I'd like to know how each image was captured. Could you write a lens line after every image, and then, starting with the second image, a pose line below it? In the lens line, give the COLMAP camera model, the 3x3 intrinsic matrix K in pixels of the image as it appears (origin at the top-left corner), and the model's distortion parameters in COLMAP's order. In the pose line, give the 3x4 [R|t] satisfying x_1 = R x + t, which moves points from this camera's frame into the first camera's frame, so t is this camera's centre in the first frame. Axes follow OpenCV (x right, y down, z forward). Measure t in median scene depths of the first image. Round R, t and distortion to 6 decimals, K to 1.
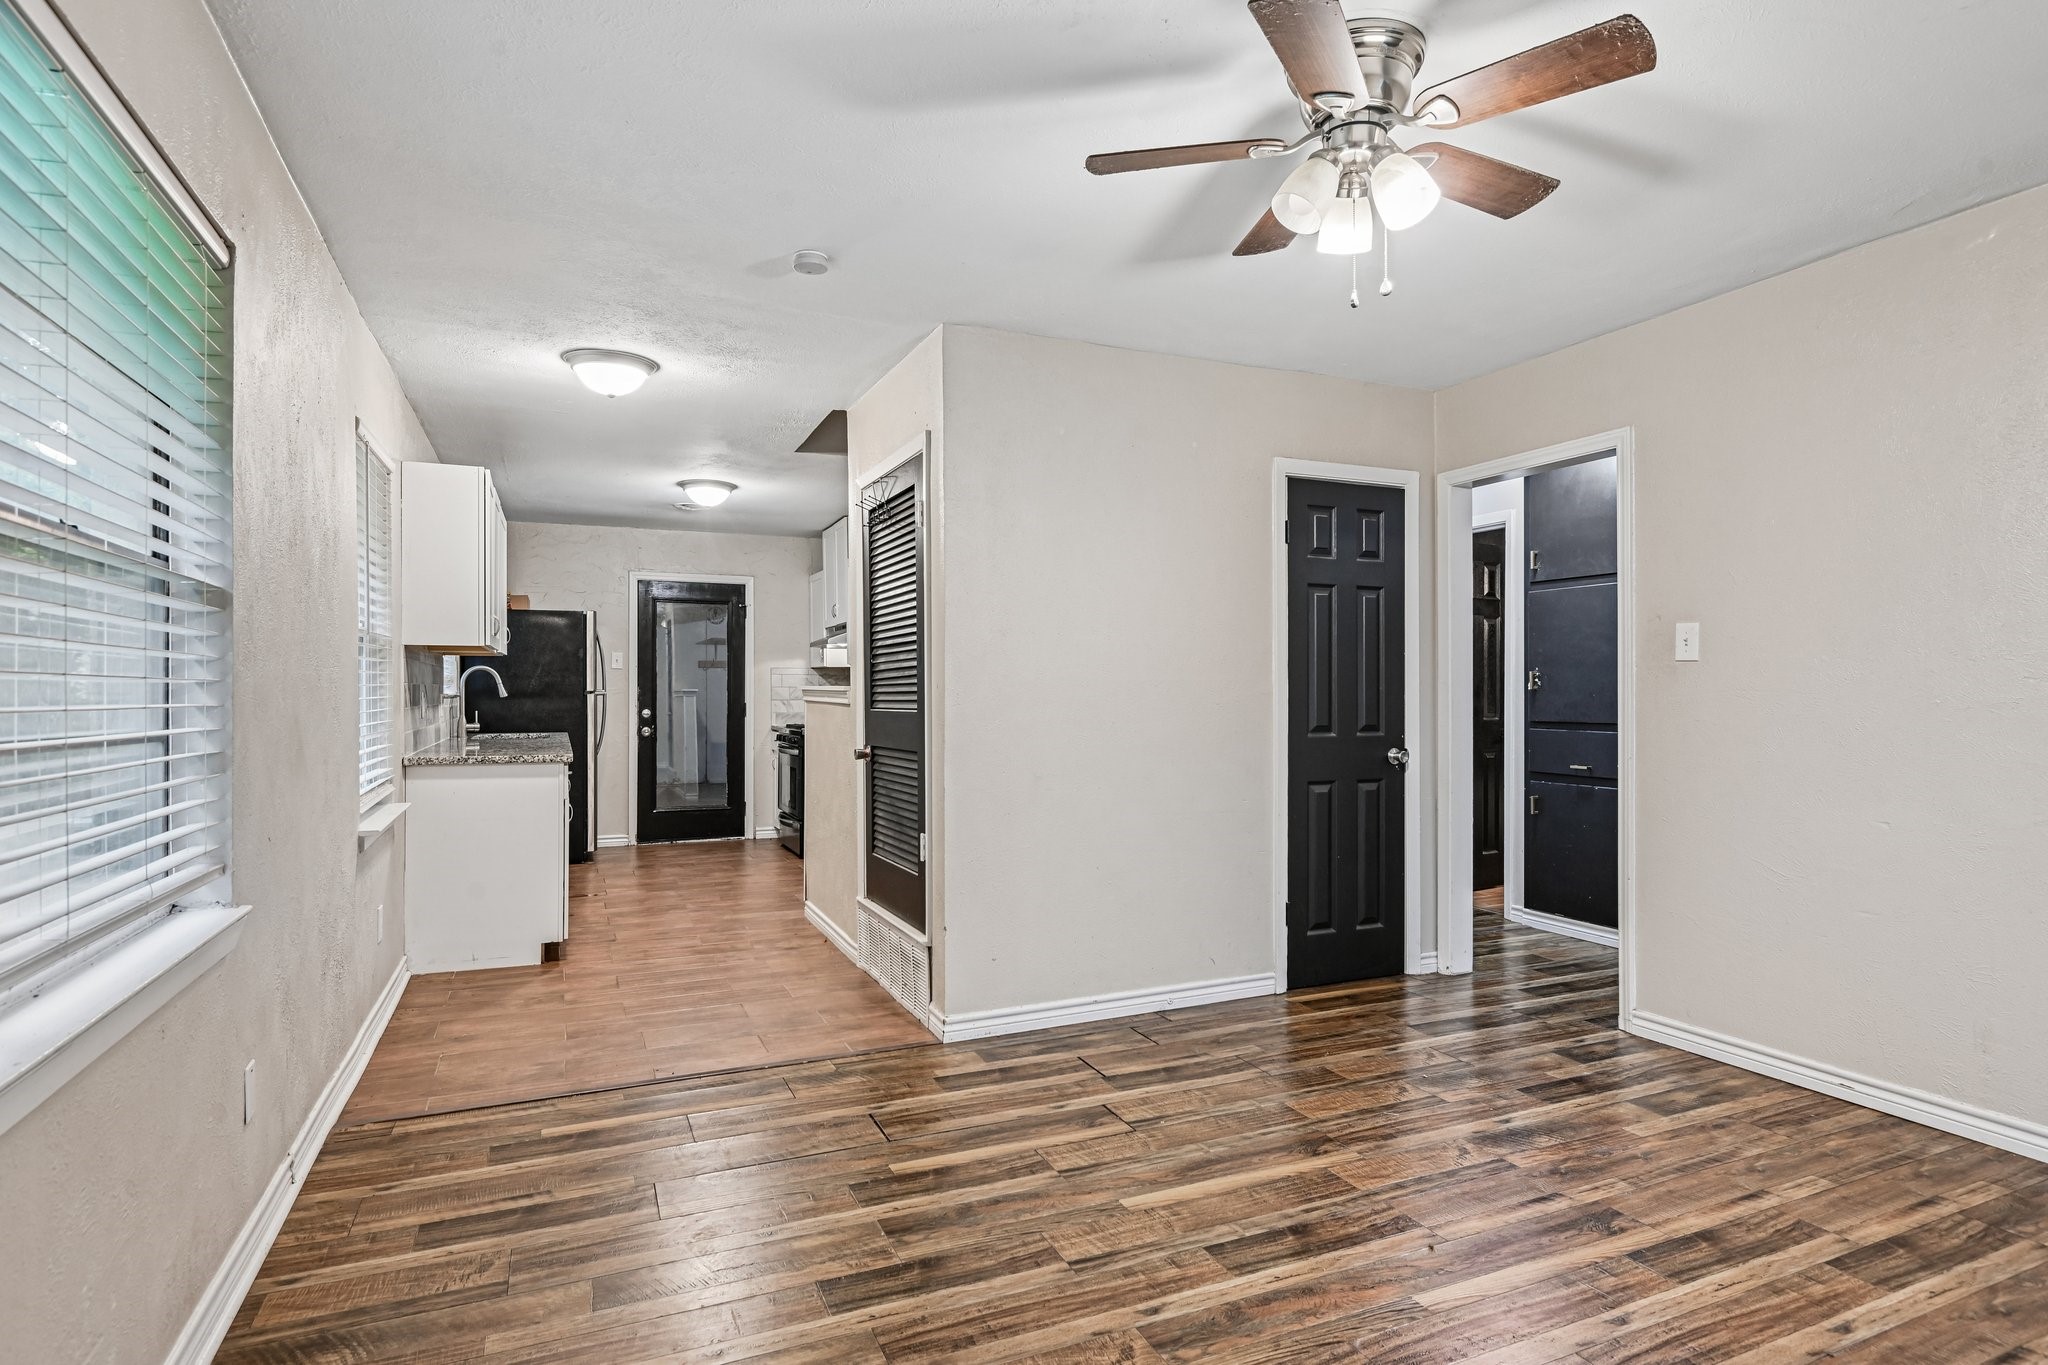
lens RADIAL K [[1078.4, 0, 1027.4], [0, 1078.4, 704.7], [0, 0, 1]] dist [0.018467, -0.018729]
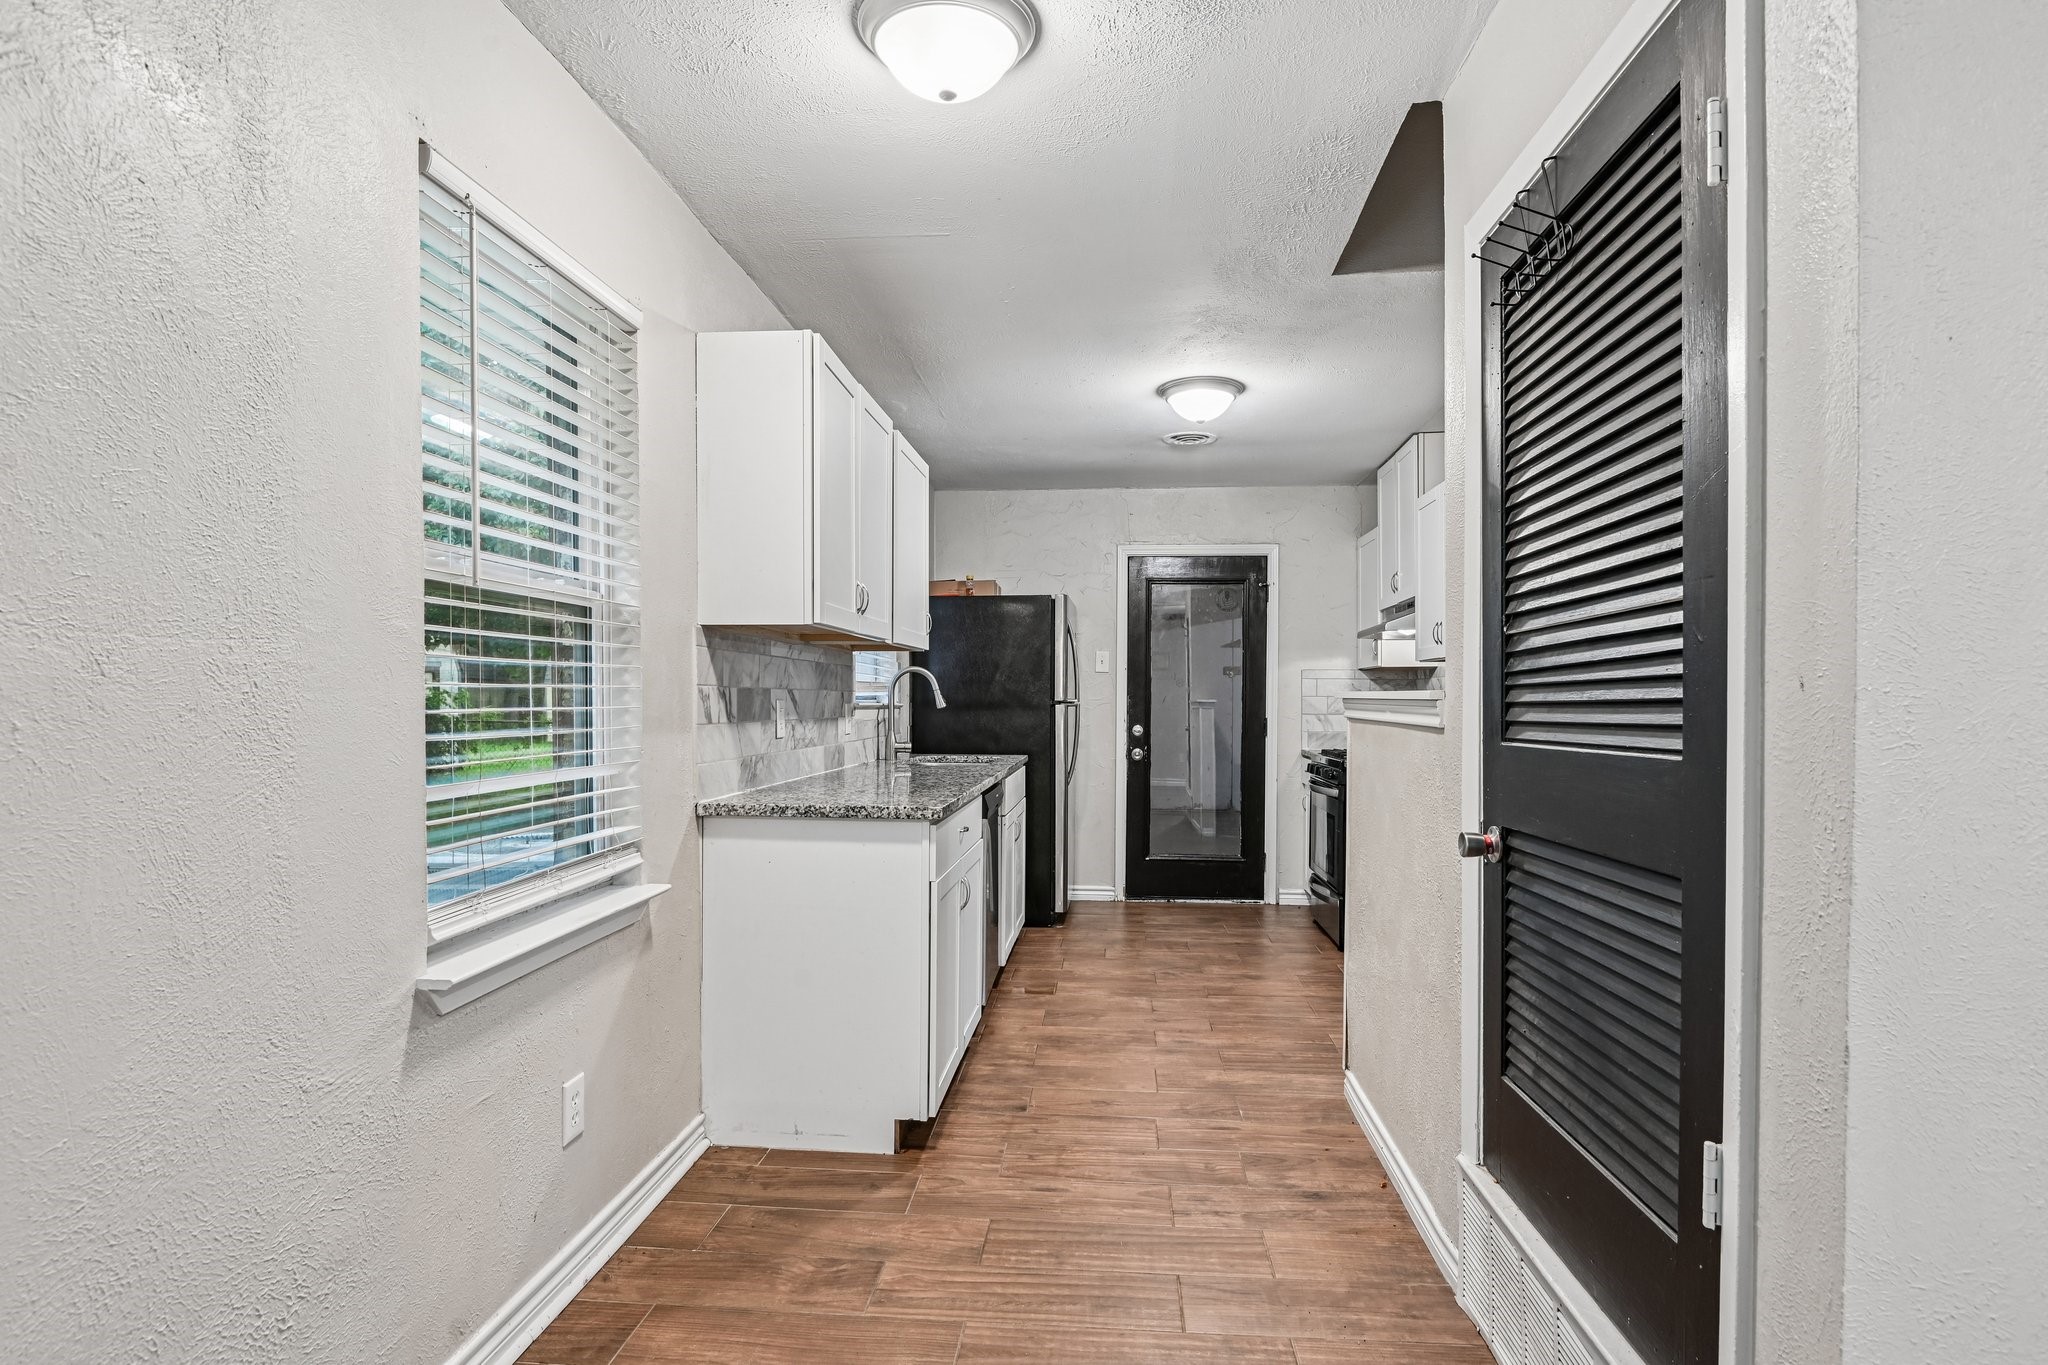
lens RADIAL K [[1078.4, 0, 1027.4], [0, 1078.4, 704.7], [0, 0, 1]] dist [0.018467, -0.018729]
pose [[0.879796, 0.004788, -0.475328, -0.063432], [-0.010068, 0.999913, -0.008563, -0.003107], [0.475245, 0.012319, 0.879767, 0.317134]]
